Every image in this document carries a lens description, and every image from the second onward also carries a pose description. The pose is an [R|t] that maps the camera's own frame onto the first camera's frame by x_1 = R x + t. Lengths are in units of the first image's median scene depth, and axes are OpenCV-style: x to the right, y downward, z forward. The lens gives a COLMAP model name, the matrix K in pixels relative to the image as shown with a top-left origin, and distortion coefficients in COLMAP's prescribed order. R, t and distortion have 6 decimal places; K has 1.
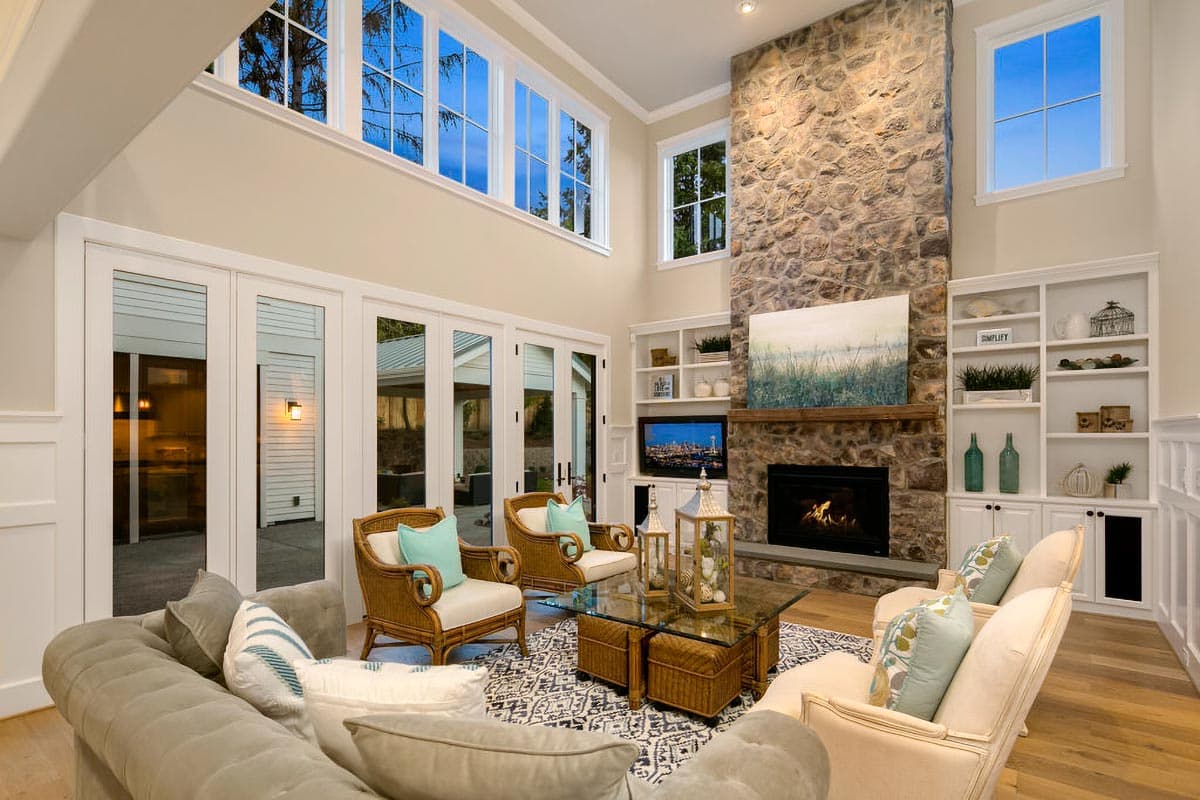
lens RADIAL K [[580.0, 0, 596.1], [0, 580.0, 434.5], [0, 0, 1]] dist [0.001024, -0.000220]
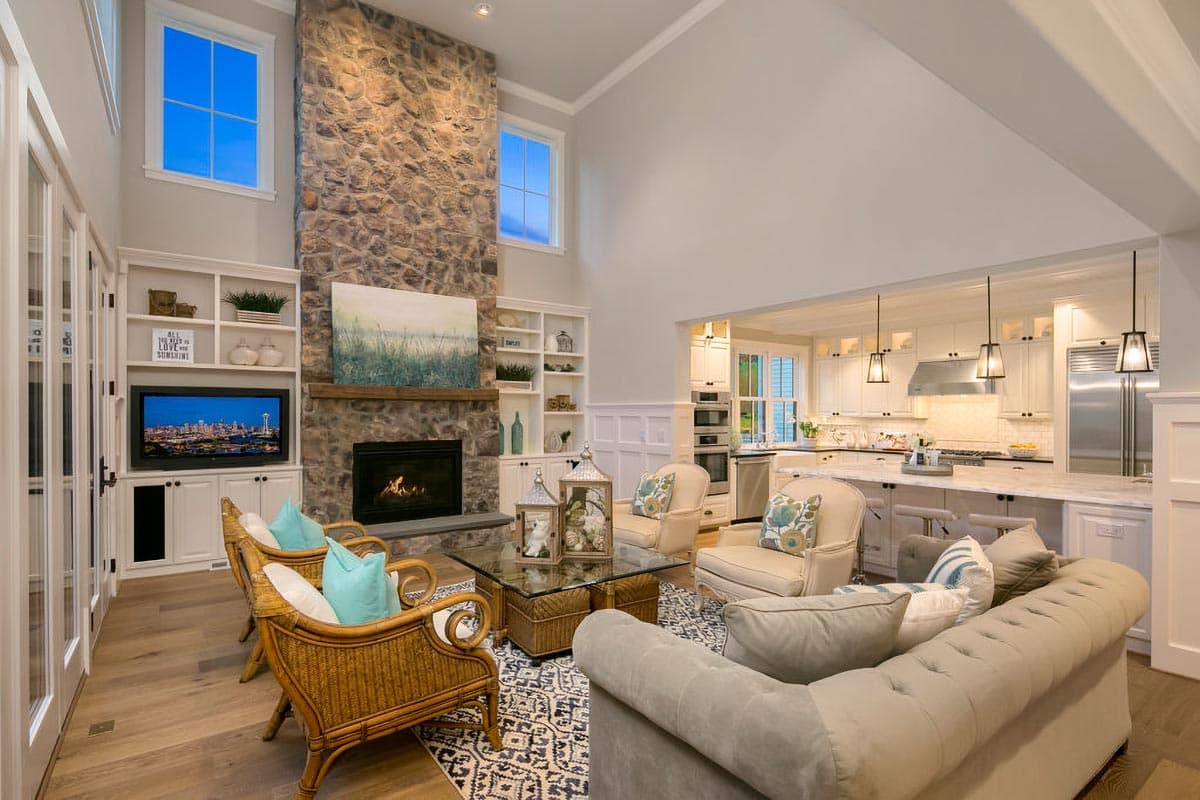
lens RADIAL K [[581.1, 0, 595.7], [0, 581.1, 415.7], [0, 0, 1]] dist [0.001830, 0.000094]
pose [[0.289705, -0.004031, 0.957108, -0.538993], [-0.003112, 0.999982, 0.005153, 0.000011], [-0.957111, -0.004472, 0.289687, 0.365865]]
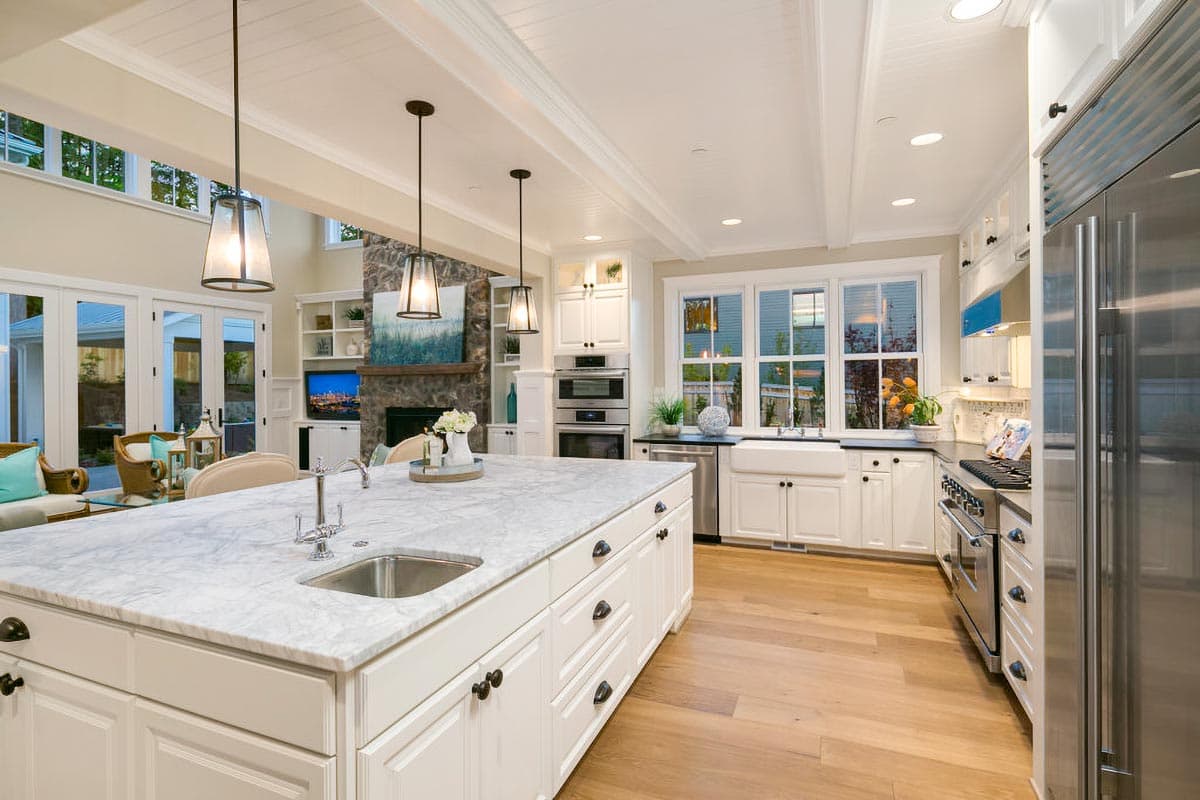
lens RADIAL K [[580.6, 0, 599.6], [0, 580.6, 384.9], [0, 0, 1]] dist [0.000254, -0.000098]
pose [[0.964984, -0.006434, 0.262230, 0.449241], [0.006916, 0.999976, -0.000914, 0.005412], [-0.262218, 0.002696, 0.965005, -0.425970]]
